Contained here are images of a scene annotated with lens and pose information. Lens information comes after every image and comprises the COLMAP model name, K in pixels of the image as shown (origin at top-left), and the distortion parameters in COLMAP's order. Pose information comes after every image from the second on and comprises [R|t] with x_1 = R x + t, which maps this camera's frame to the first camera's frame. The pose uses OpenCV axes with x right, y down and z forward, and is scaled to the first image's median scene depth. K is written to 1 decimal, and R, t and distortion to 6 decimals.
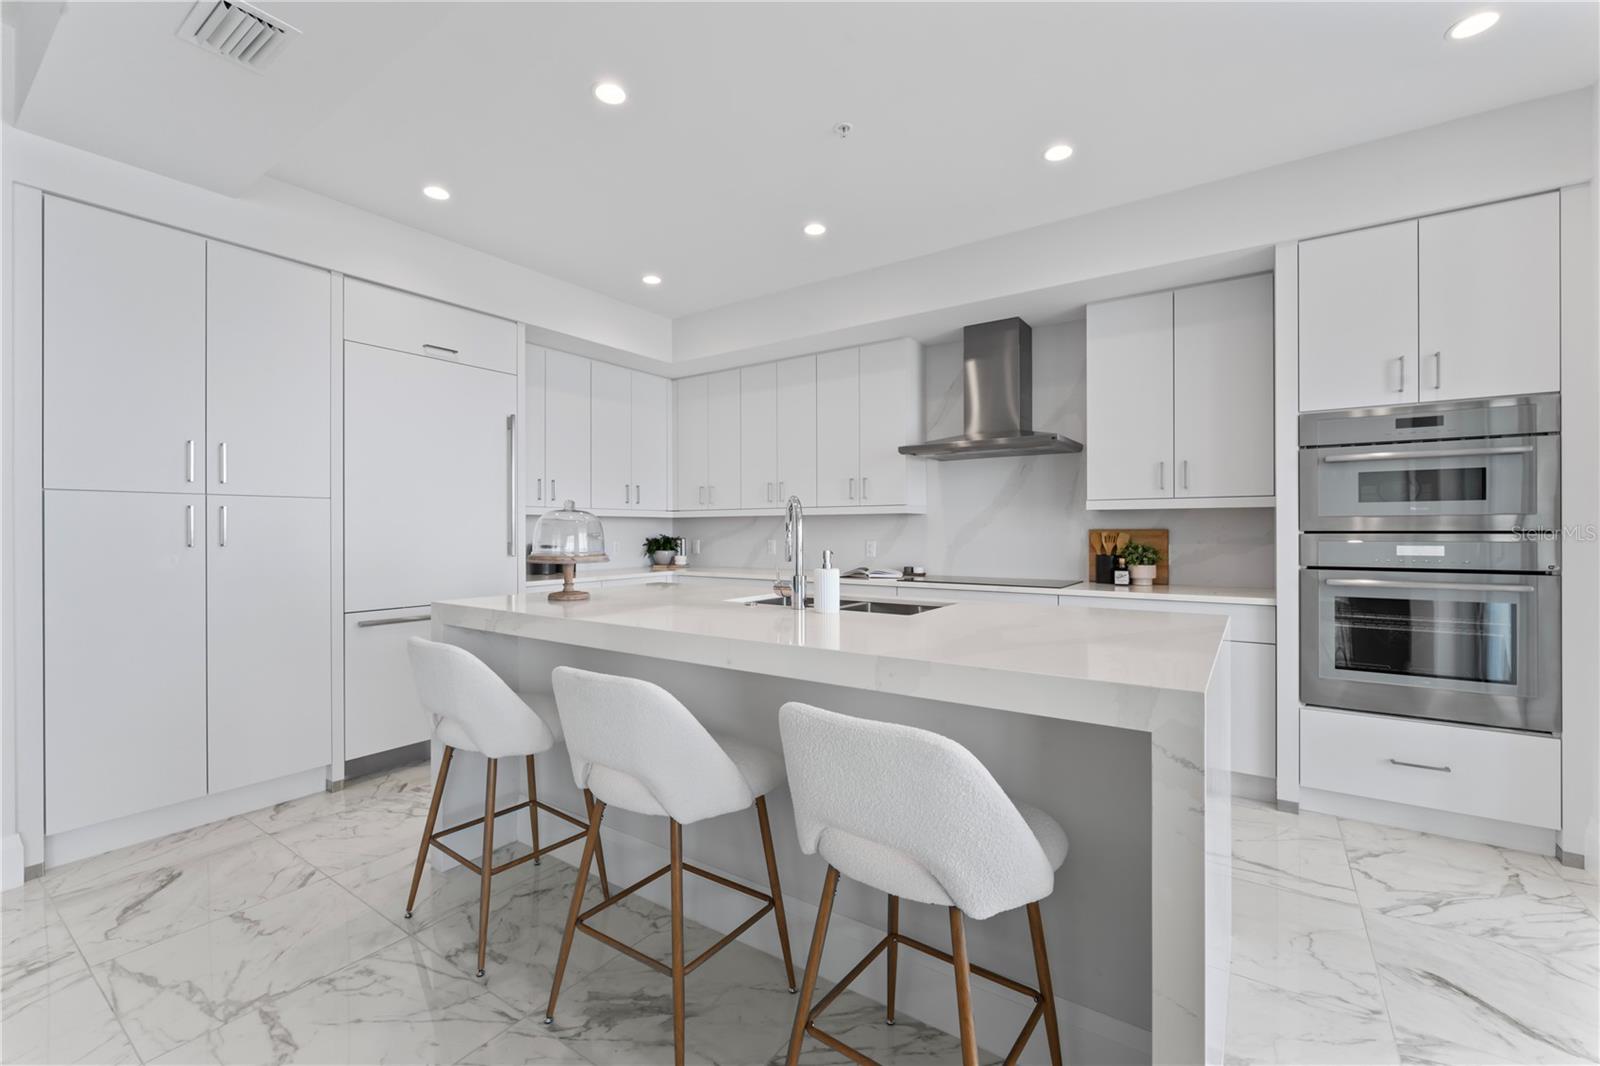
lens RADIAL K [[689.2, 0, 797.8], [0, 689.2, 530.3], [0, 0, 1]] dist [0.009248, 0.000462]
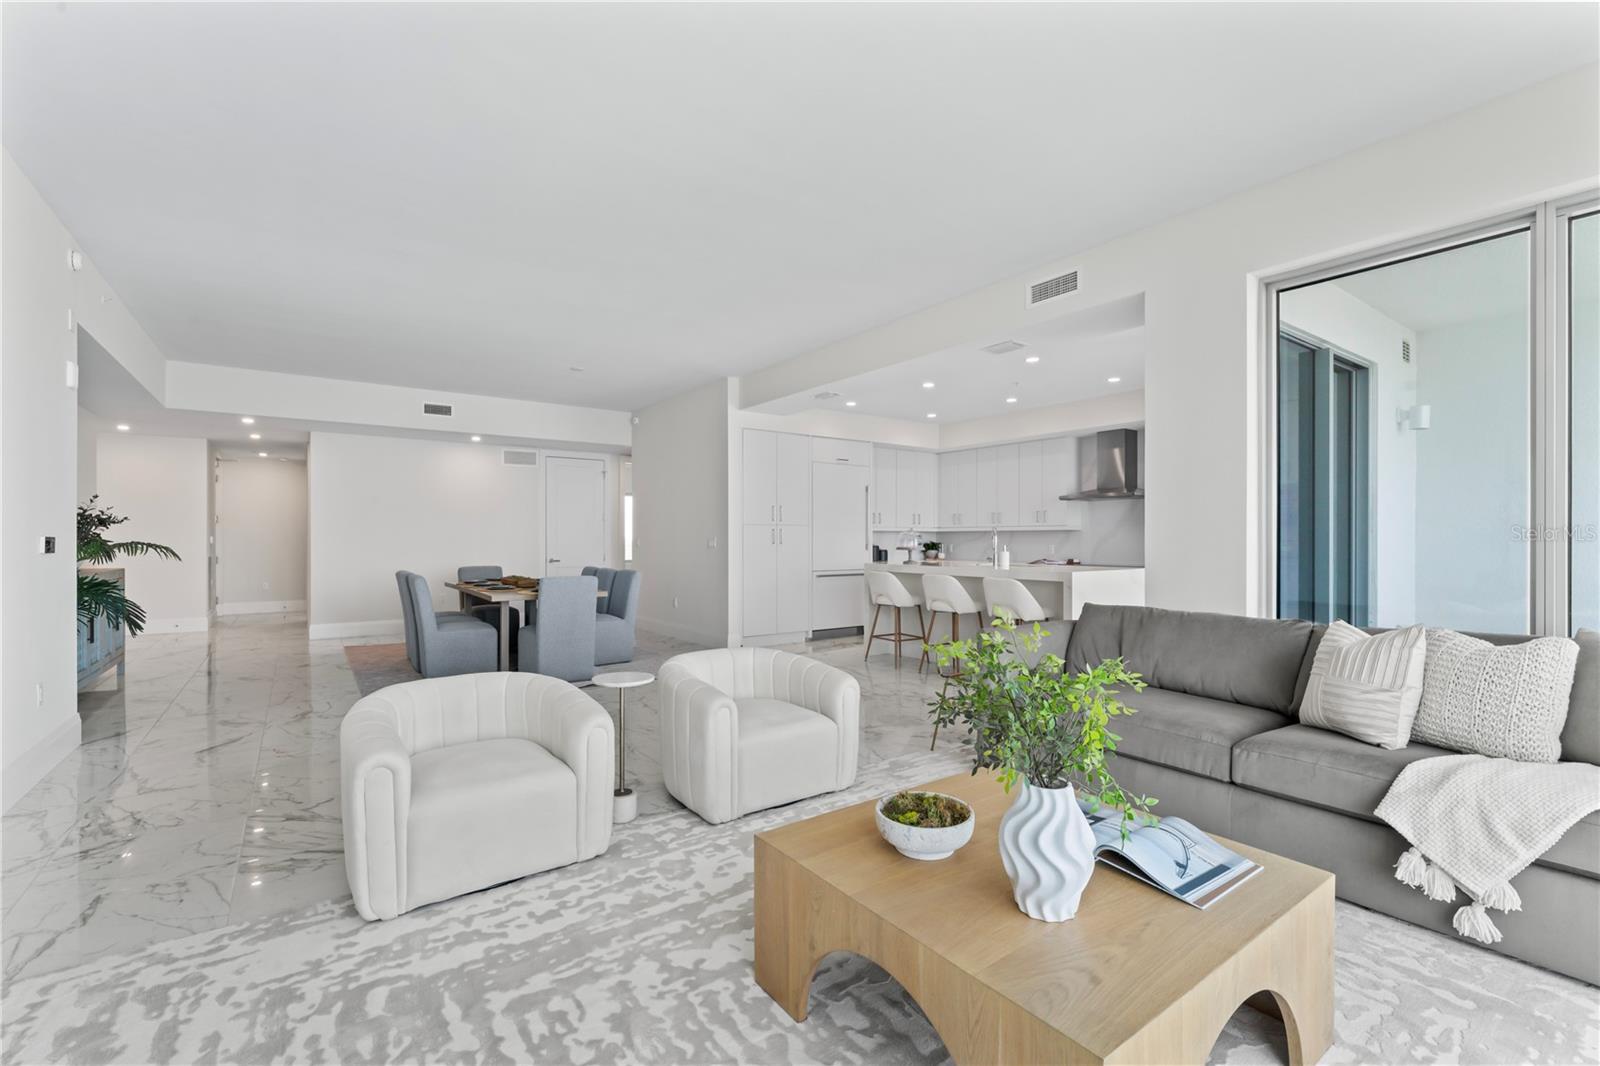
lens RADIAL K [[689.2, 0, 808.5], [0, 689.2, 545.0], [0, 0, 1]] dist [0.009248, 0.000462]
pose [[0.947427, 0.004290, -0.319943, 0.092127], [-0.001835, 0.999967, 0.007975, 0.002984], [0.319966, -0.006969, 0.947403, -0.988755]]
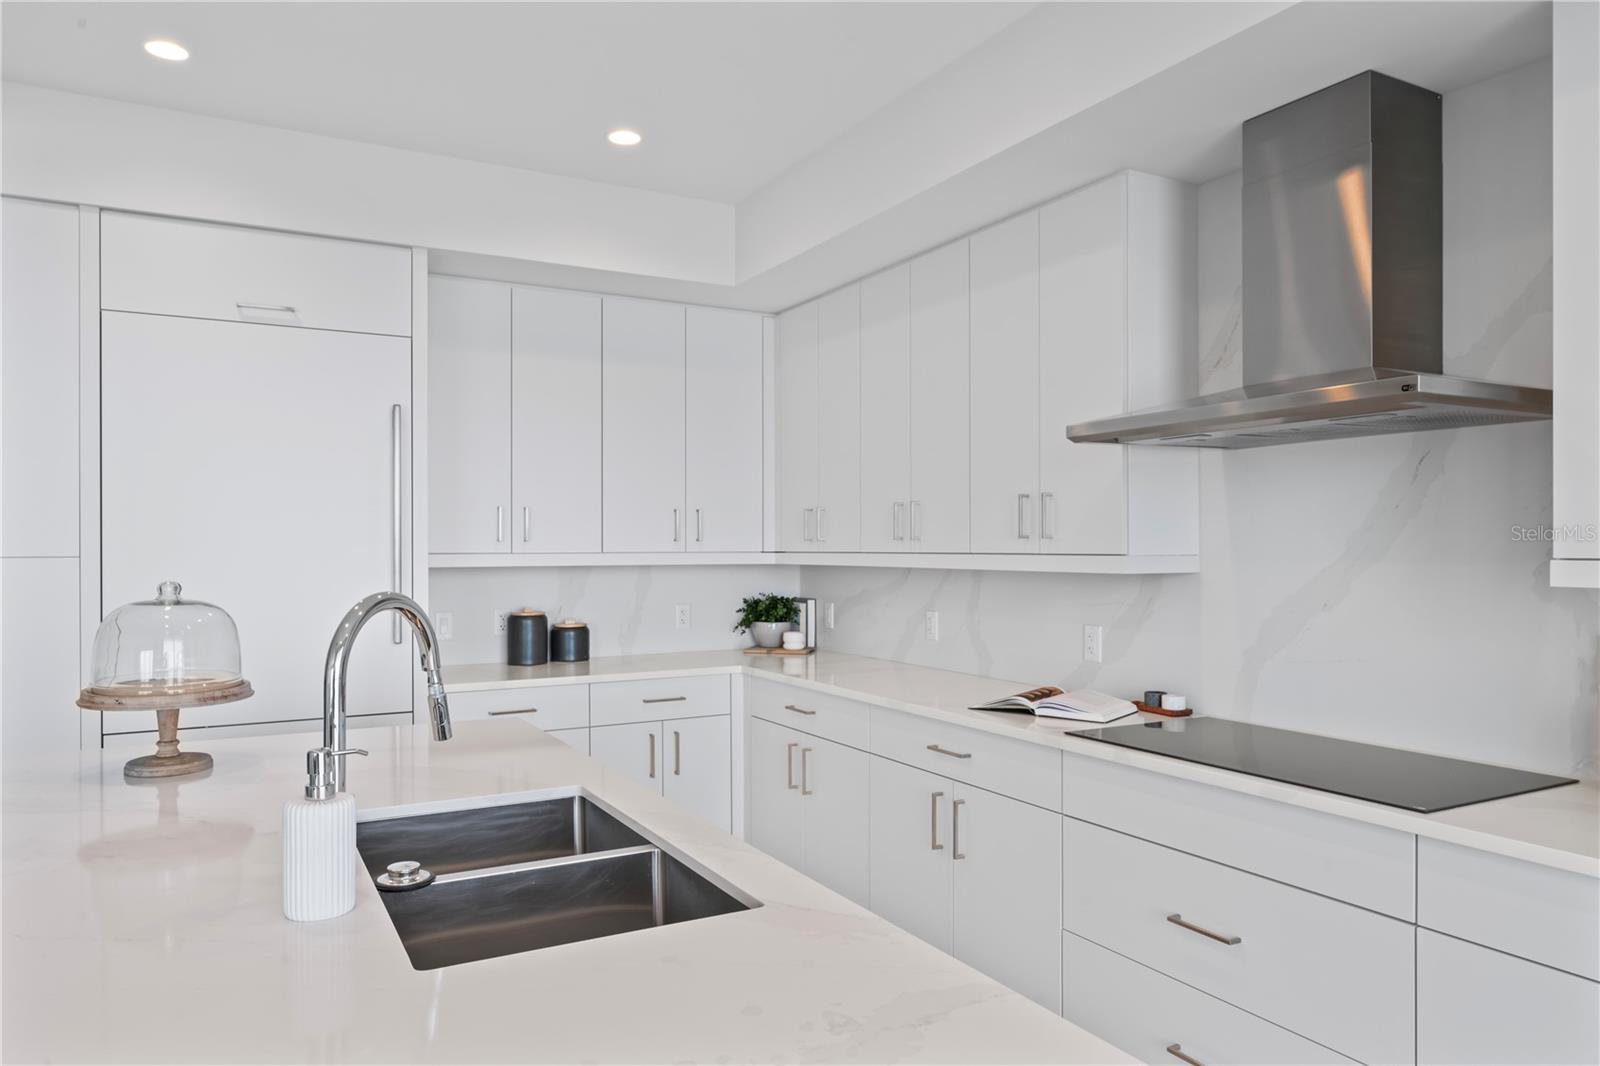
lens RADIAL K [[1070.5, 0, 795.6], [0, 1070.5, 542.4], [0, 0, 1]] dist [0.005242, -0.001198]
pose [[0.895831, -0.001642, -0.444391, 0.260851], [0.001069, 0.999998, -0.001539, -0.041989], [0.444393, 0.000903, 0.895831, 0.288035]]
